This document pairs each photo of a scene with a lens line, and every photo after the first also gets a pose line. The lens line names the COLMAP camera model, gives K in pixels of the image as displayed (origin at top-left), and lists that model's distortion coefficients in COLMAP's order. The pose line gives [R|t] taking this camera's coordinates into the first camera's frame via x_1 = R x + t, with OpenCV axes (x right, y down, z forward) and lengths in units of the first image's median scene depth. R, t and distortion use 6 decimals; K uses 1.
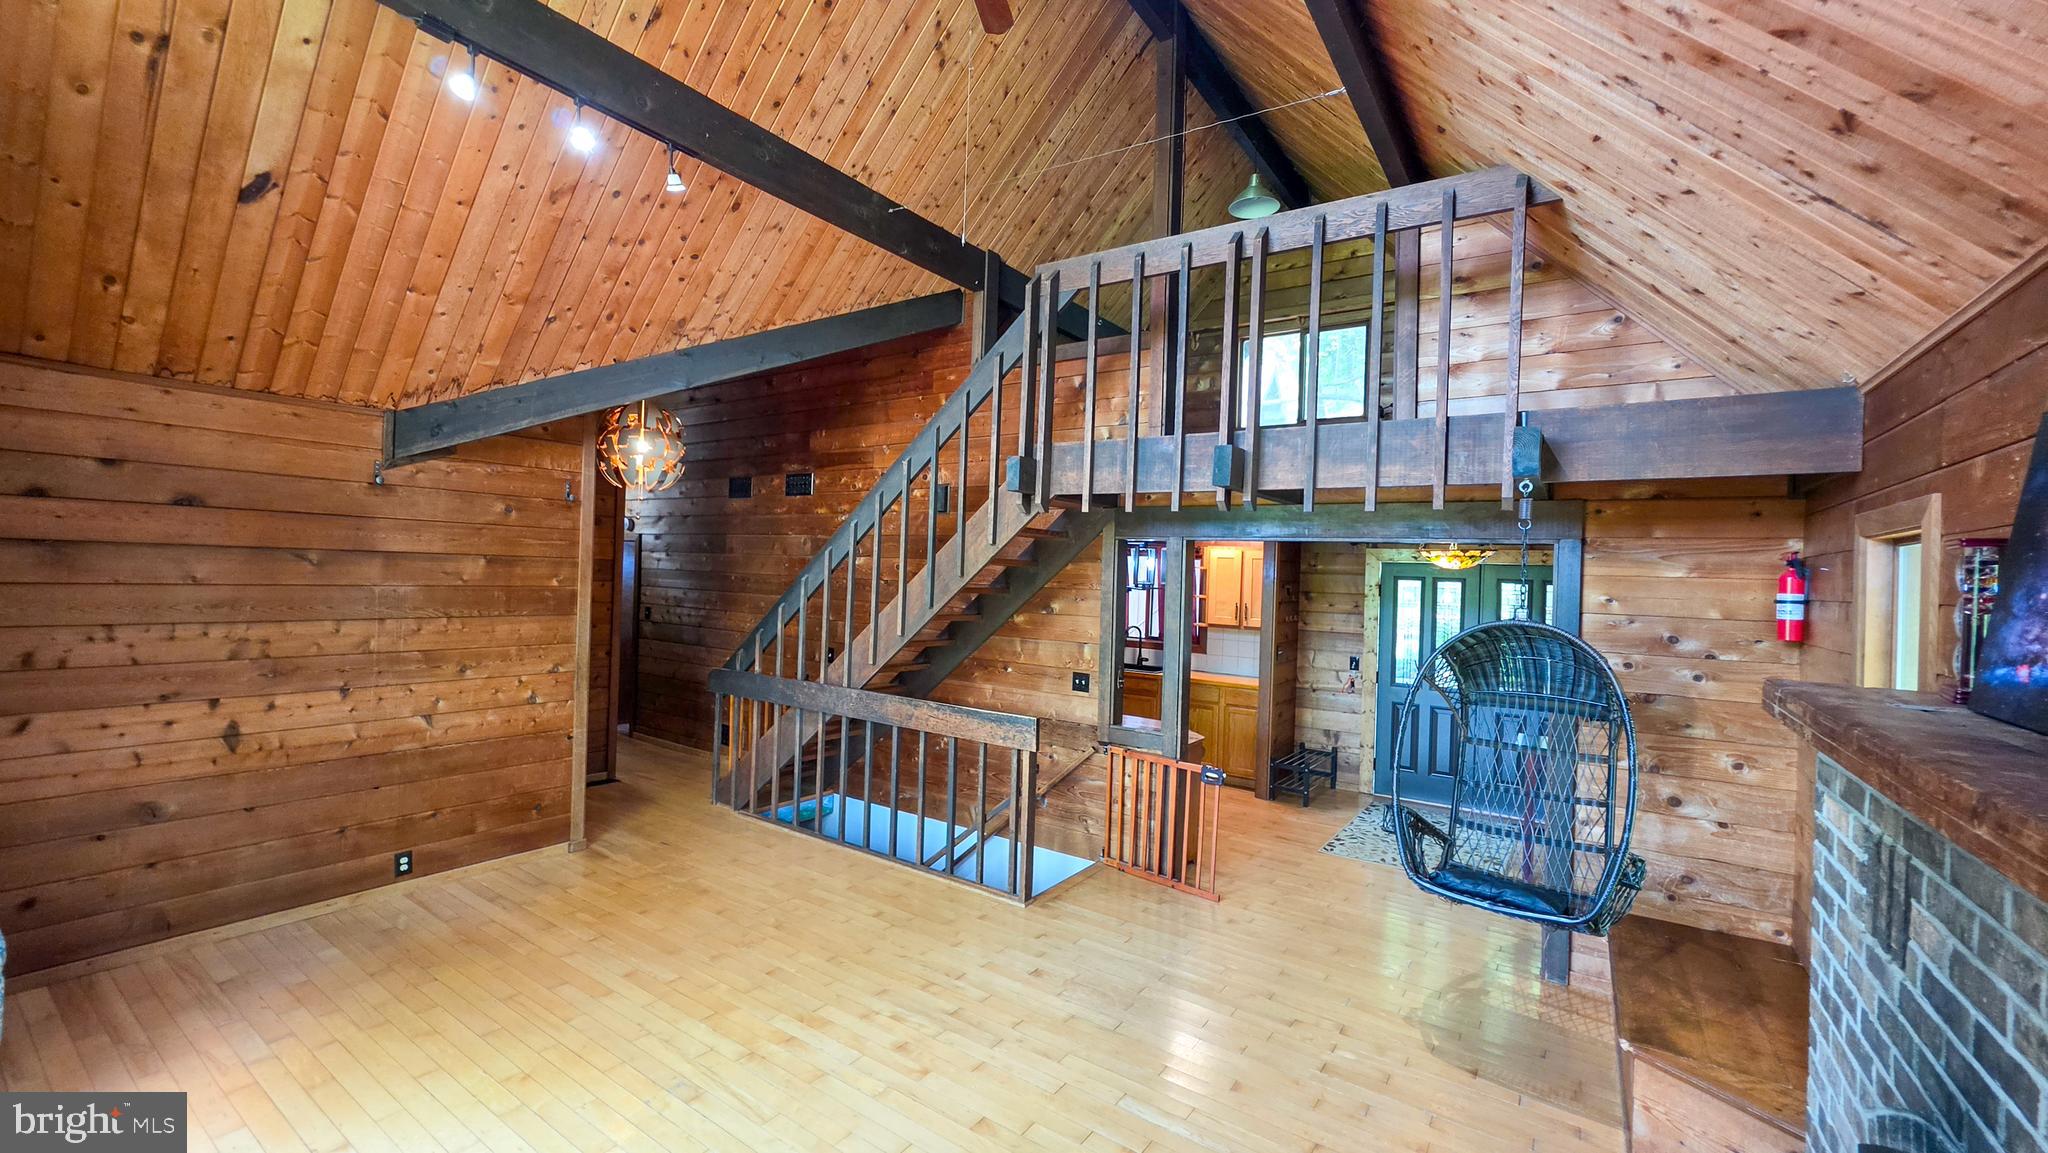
lens RADIAL K [[828.5, 0, 1024.7], [0, 828.5, 582.4], [0, 0, 1]] dist [-0.003606, 0.001478]
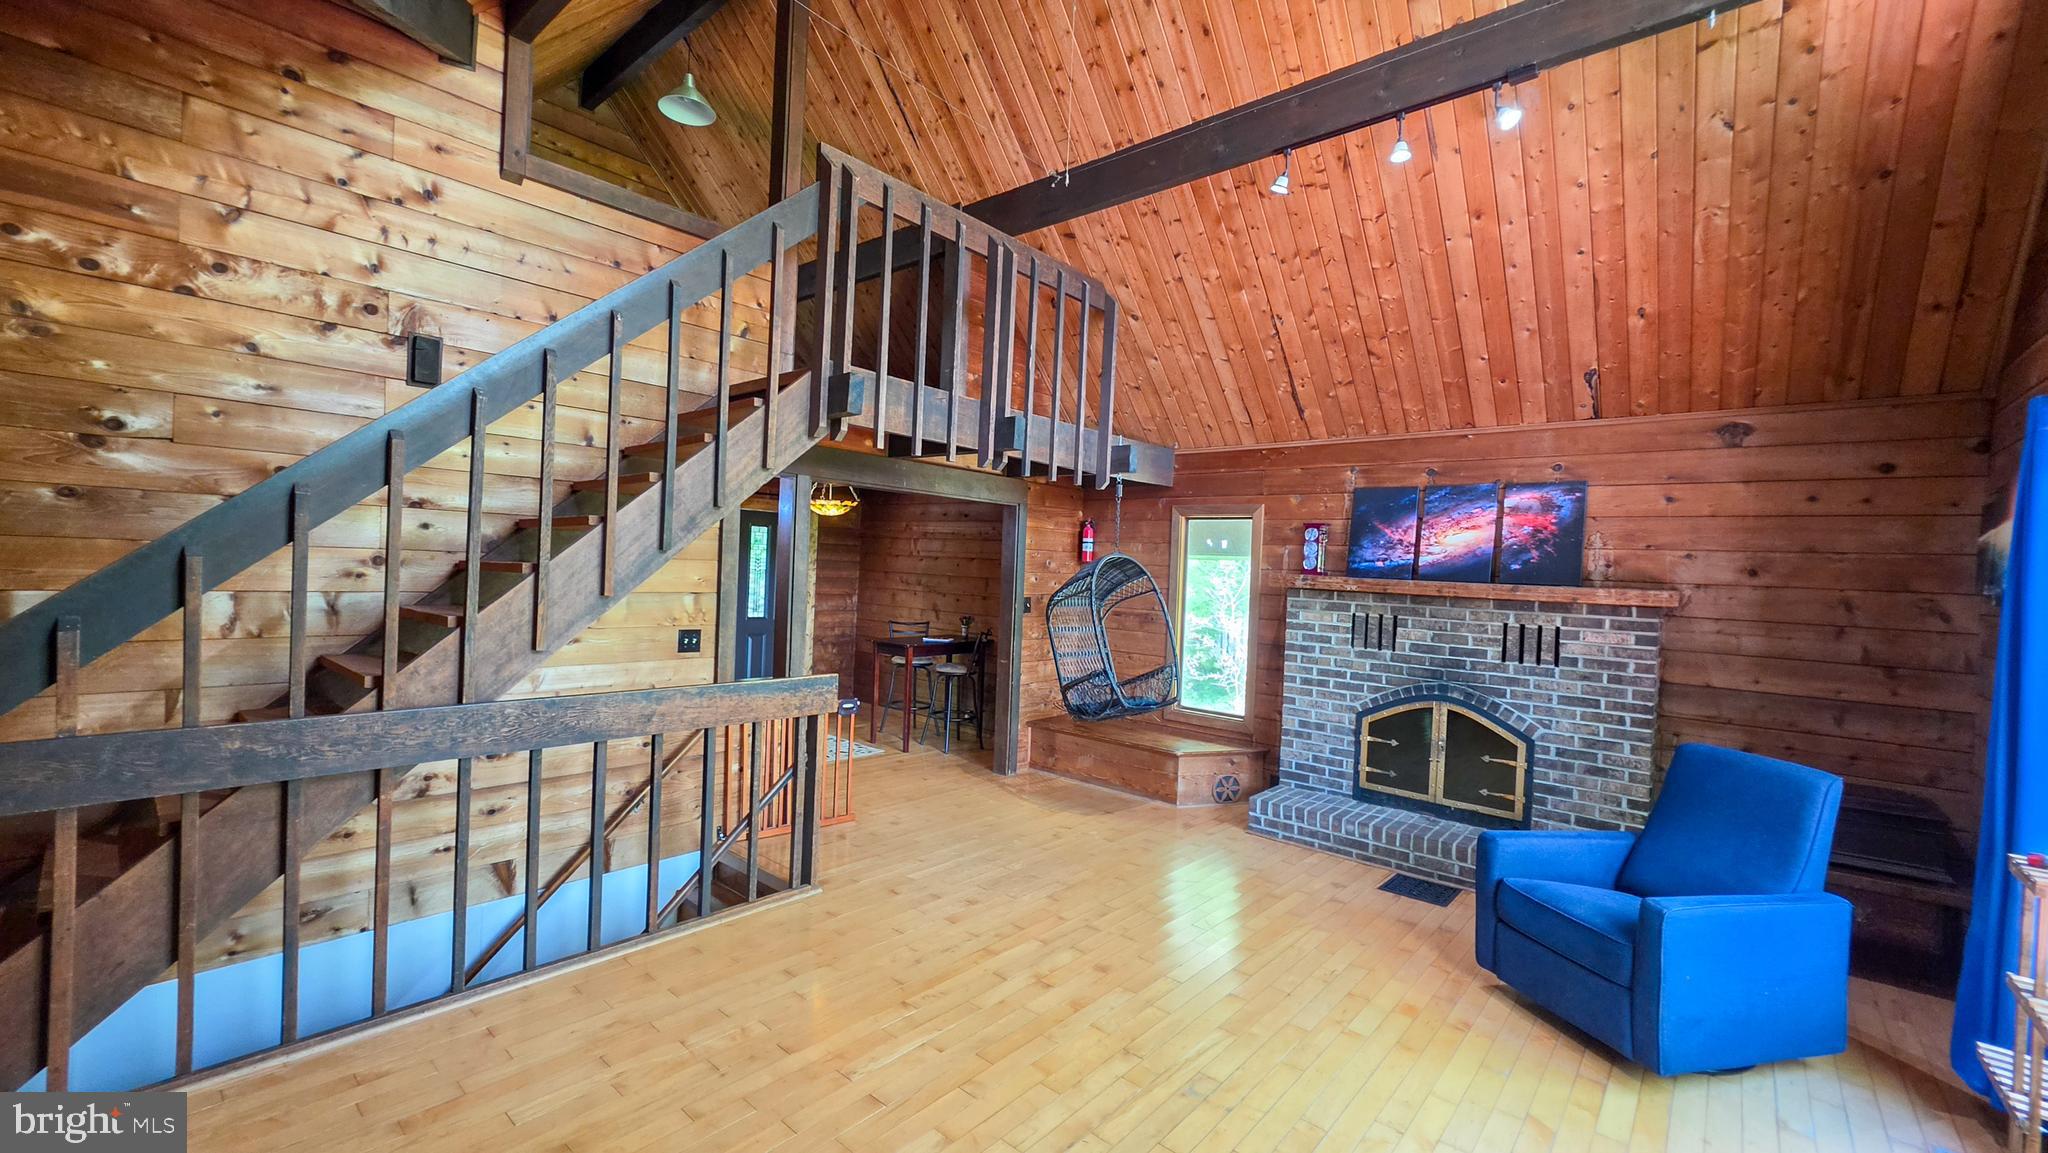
lens RADIAL K [[828.5, 0, 1006.6], [0, 828.5, 574.4], [0, 0, 1]] dist [-0.003606, 0.001478]
pose [[0.117445, -0.040371, 0.992258, -0.764516], [-0.023861, 0.998770, 0.043460, 0.014496], [-0.992793, -0.028780, 0.116337, 0.658871]]
